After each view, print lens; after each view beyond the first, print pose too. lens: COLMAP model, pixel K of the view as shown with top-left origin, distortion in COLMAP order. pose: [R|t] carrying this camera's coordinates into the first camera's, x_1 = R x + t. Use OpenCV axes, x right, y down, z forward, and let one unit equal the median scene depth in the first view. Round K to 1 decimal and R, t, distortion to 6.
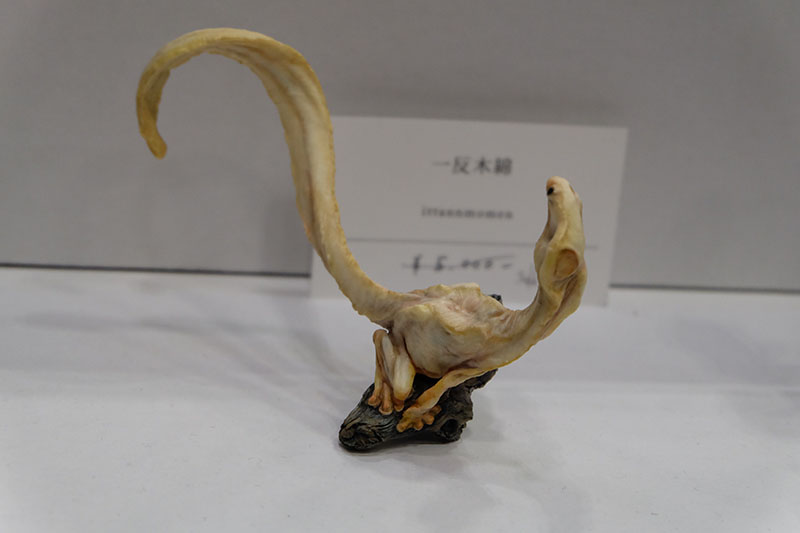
lens RADIAL K [[1677.8, 0, 399.5], [0, 1677.8, 265.1], [0, 0, 1]] dist [-0.055965, 0.000000]
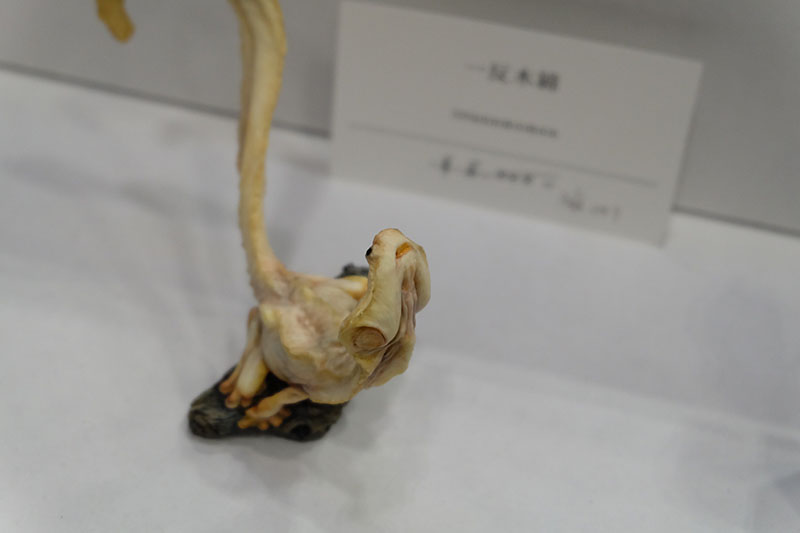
lens RADIAL K [[1677.8, 0, 400.6], [0, 1677.8, 267.6], [0, 0, 1]] dist [-0.055965, 0.000000]
pose [[0.918620, 0.232432, -0.319550, 0.357384], [-0.121688, 0.935802, 0.330856, -0.302446], [0.375937, -0.265046, 0.887931, 0.227947]]
